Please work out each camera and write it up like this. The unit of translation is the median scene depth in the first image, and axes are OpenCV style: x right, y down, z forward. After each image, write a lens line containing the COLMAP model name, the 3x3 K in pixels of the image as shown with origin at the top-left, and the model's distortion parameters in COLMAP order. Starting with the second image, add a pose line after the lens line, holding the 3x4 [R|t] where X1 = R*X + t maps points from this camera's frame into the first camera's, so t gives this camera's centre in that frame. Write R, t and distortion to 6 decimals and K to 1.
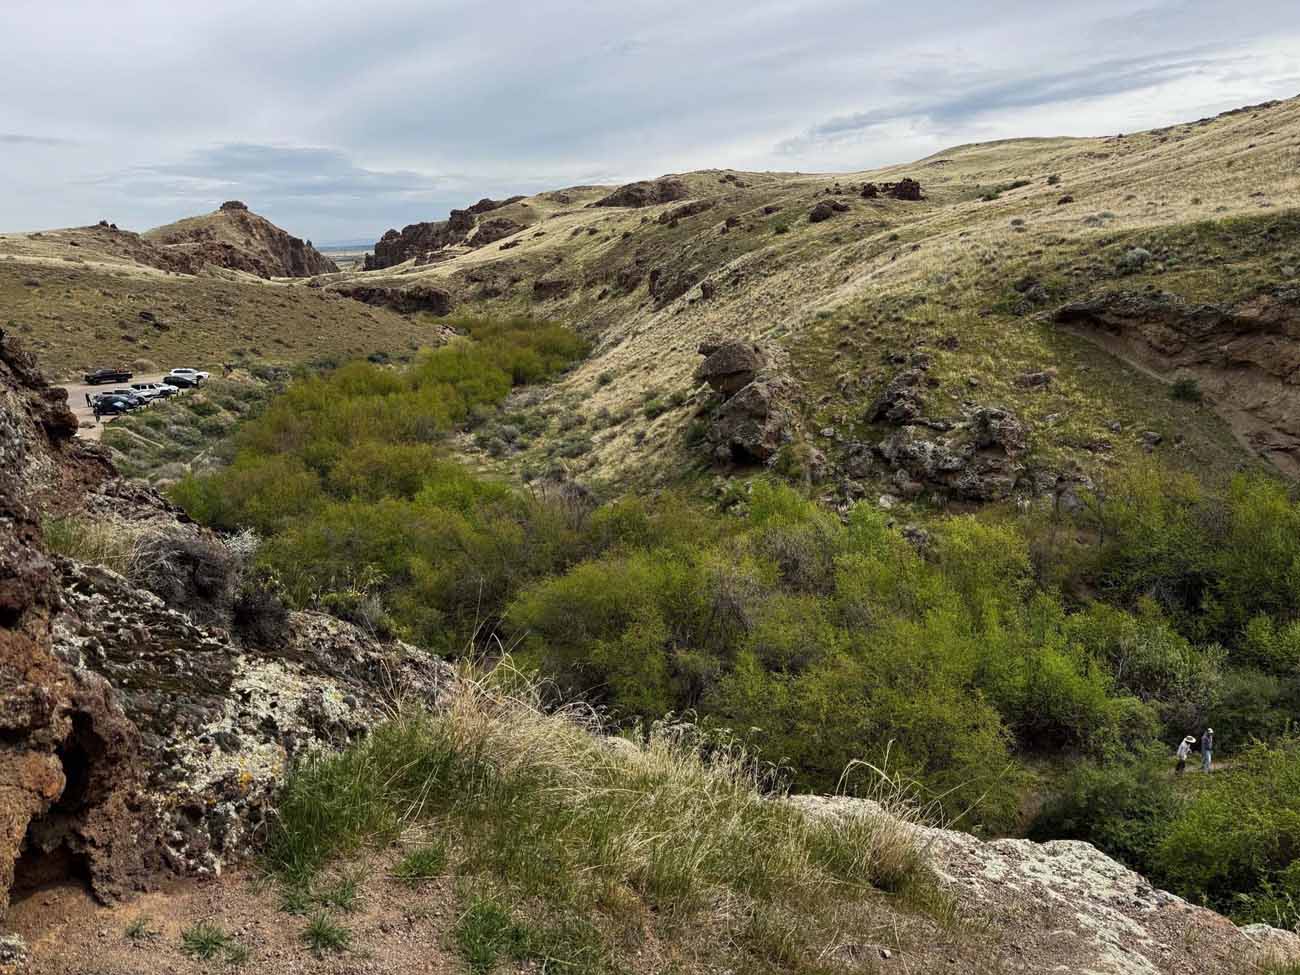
lens RADIAL K [[906.1, 0, 650.0], [0, 906.1, 487.5], [0, 0, 1]] dist [0.083622, -0.088803]
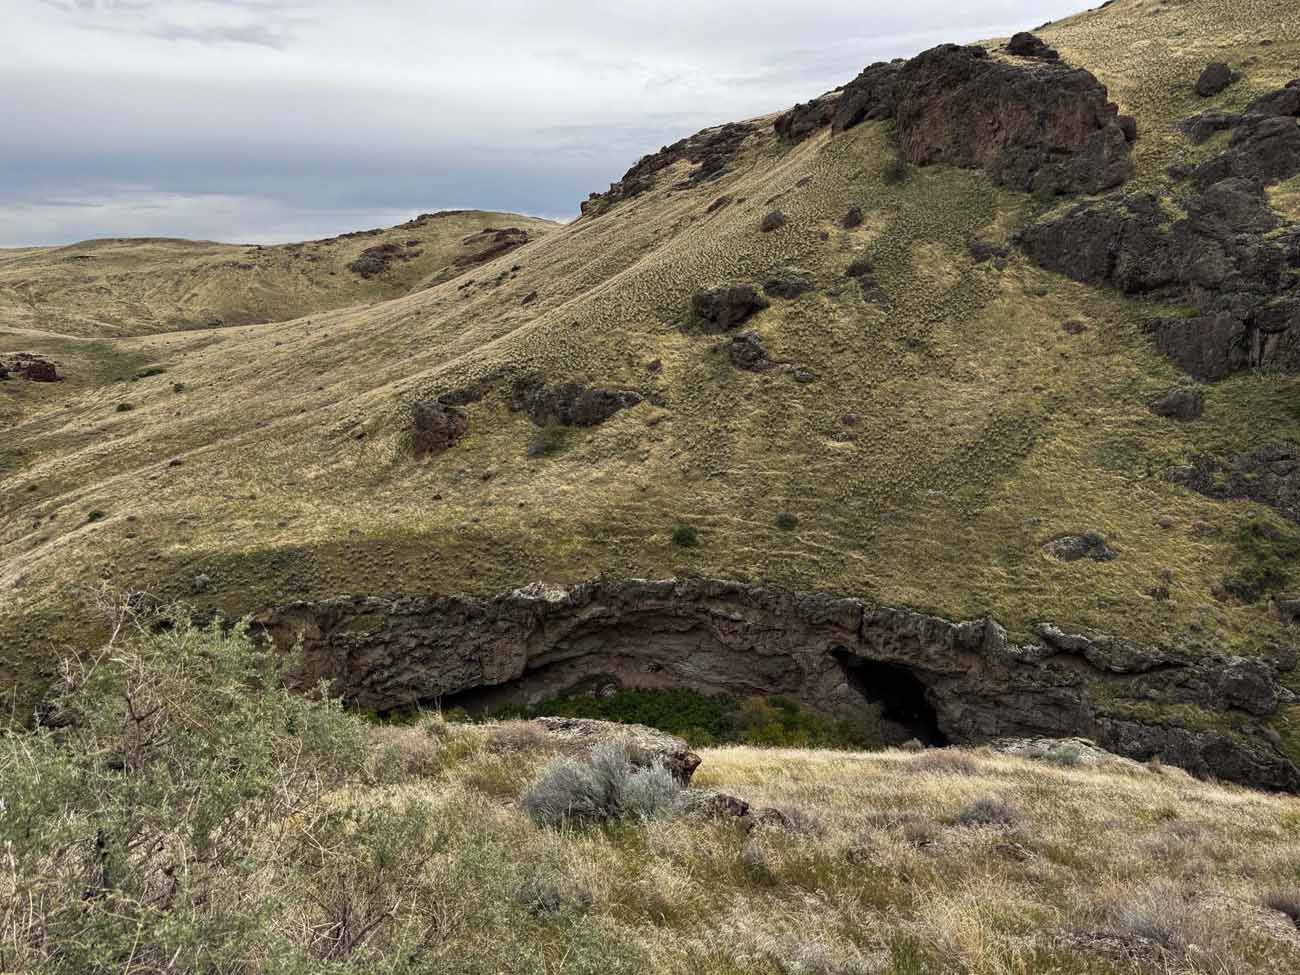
lens RADIAL K [[906.1, 0, 650.0], [0, 906.1, 487.5], [0, 0, 1]] dist [0.083622, -0.088803]
pose [[0.679164, -0.122452, 0.723700, -0.030486], [0.166933, 0.985916, 0.010159, -0.088789], [-0.714752, 0.113910, 0.690039, -0.219602]]
